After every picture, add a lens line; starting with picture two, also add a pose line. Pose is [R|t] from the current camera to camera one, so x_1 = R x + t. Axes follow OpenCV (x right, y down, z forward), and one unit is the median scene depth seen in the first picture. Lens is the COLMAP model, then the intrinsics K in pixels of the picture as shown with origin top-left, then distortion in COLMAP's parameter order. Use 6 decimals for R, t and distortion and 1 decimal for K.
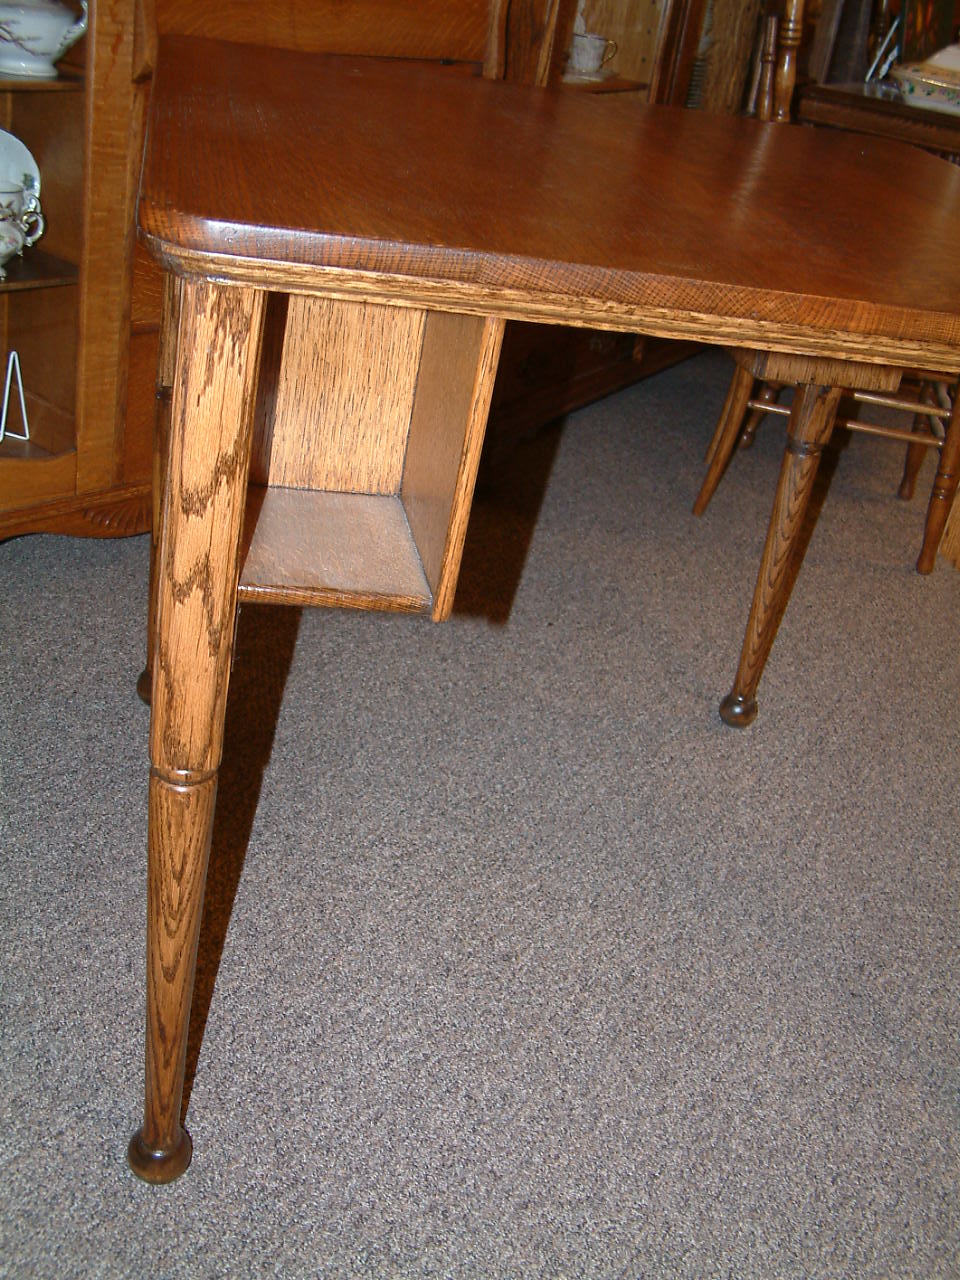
lens RADIAL K [[1457.5, 0, 495.8], [0, 1457.5, 648.8], [0, 0, 1]] dist [-0.193406, 0.232055]
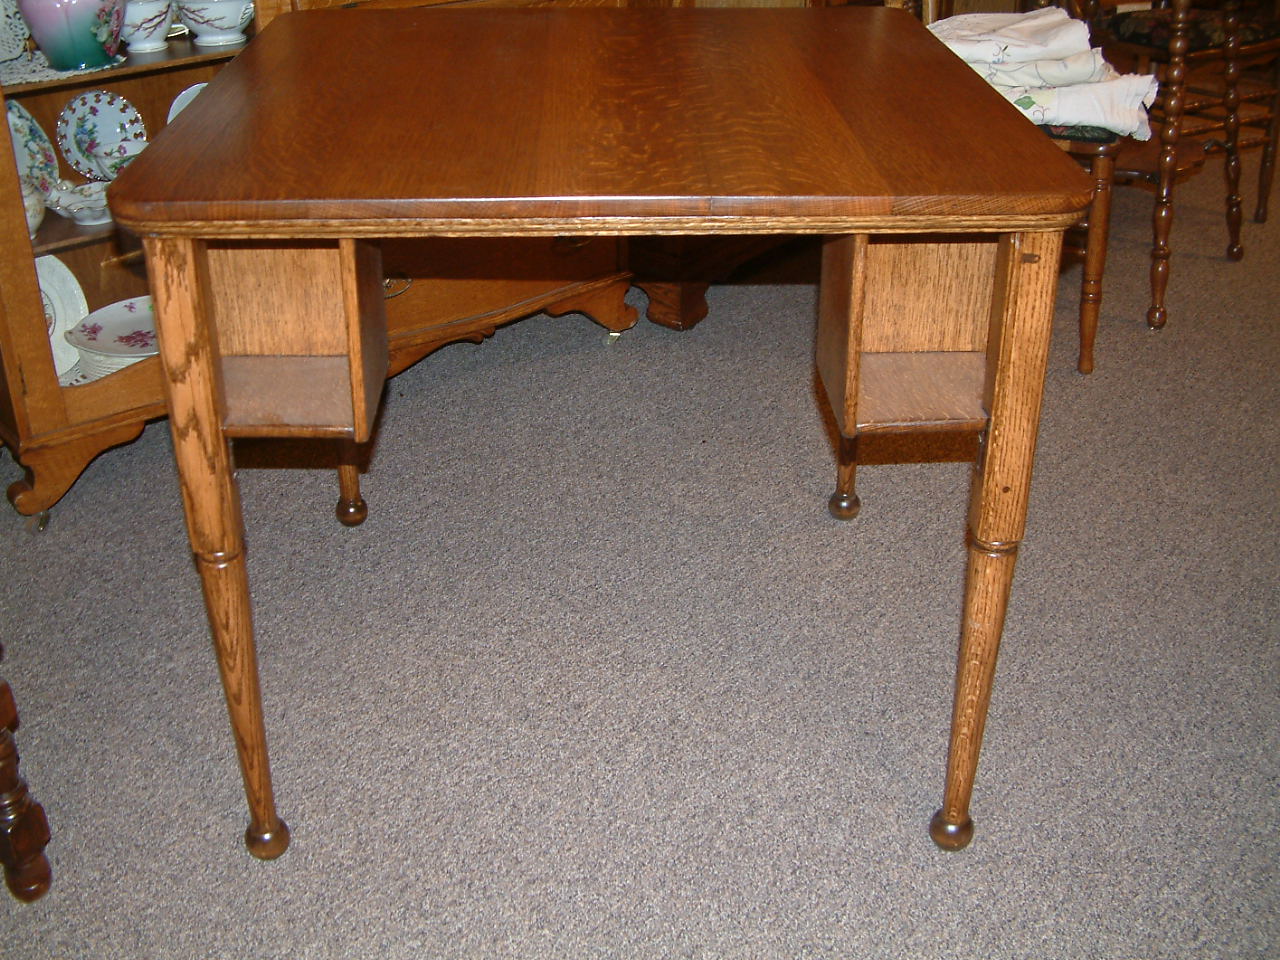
lens RADIAL K [[1457.5, 0, 622.6], [0, 1457.5, 477.5], [0, 0, 1]] dist [-0.193406, 0.232055]
pose [[0.973023, -0.060273, -0.222697, 0.369525], [0.059258, 0.998179, -0.011244, 0.033541], [0.222970, -0.002256, 0.974823, -0.243275]]
